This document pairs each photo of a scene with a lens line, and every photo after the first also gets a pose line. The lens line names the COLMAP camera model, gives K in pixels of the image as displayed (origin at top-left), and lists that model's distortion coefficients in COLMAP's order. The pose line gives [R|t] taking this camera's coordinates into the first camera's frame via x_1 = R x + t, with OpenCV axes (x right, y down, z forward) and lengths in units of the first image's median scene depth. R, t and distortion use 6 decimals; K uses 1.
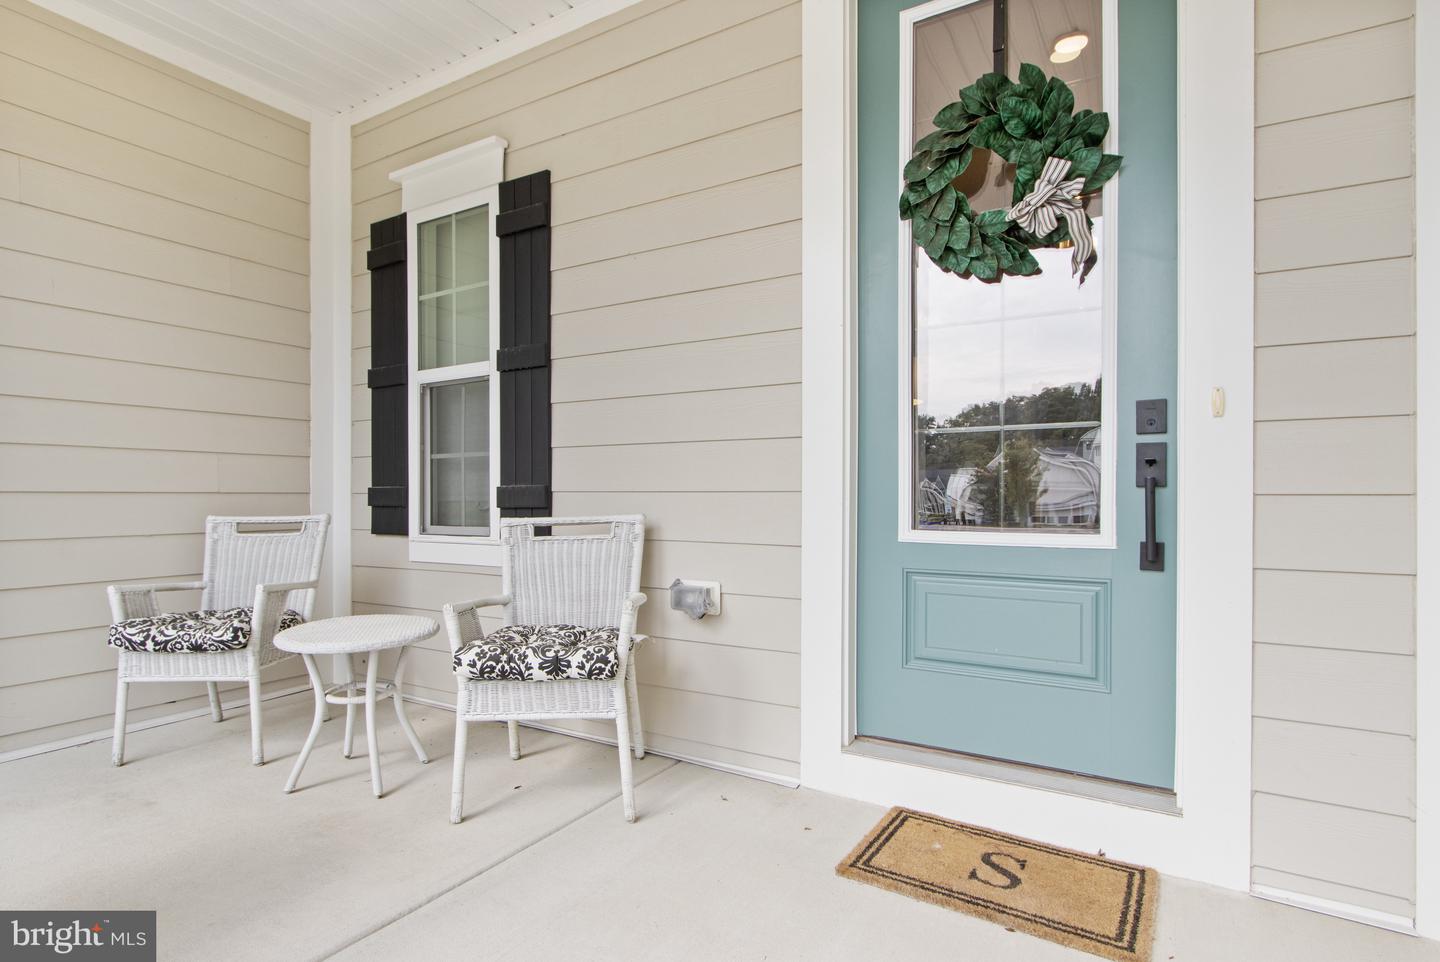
lens RADIAL K [[761.3, 0, 718.4], [0, 761.3, 506.7], [0, 0, 1]] dist [-0.003494, 0.000461]
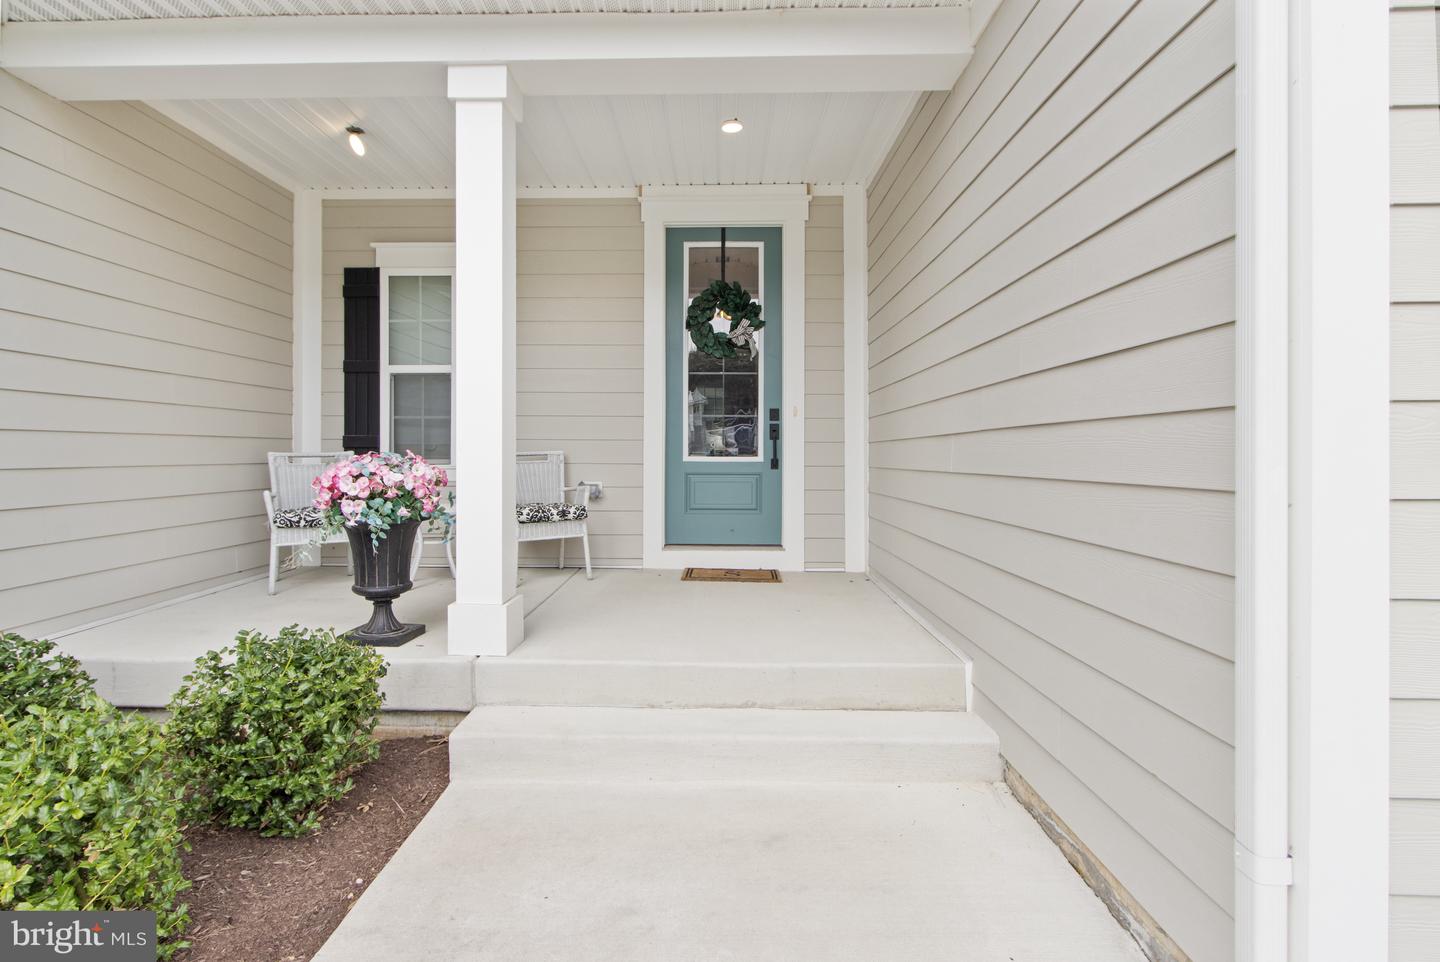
lens RADIAL K [[761.3, 0, 716.6], [0, 761.3, 472.2], [0, 0, 1]] dist [-0.003494, 0.000461]
pose [[0.851260, -0.010753, 0.524634, -0.932477], [0.004578, 0.999904, 0.013065, 0.049324], [-0.524724, -0.008720, 0.851228, -1.101394]]
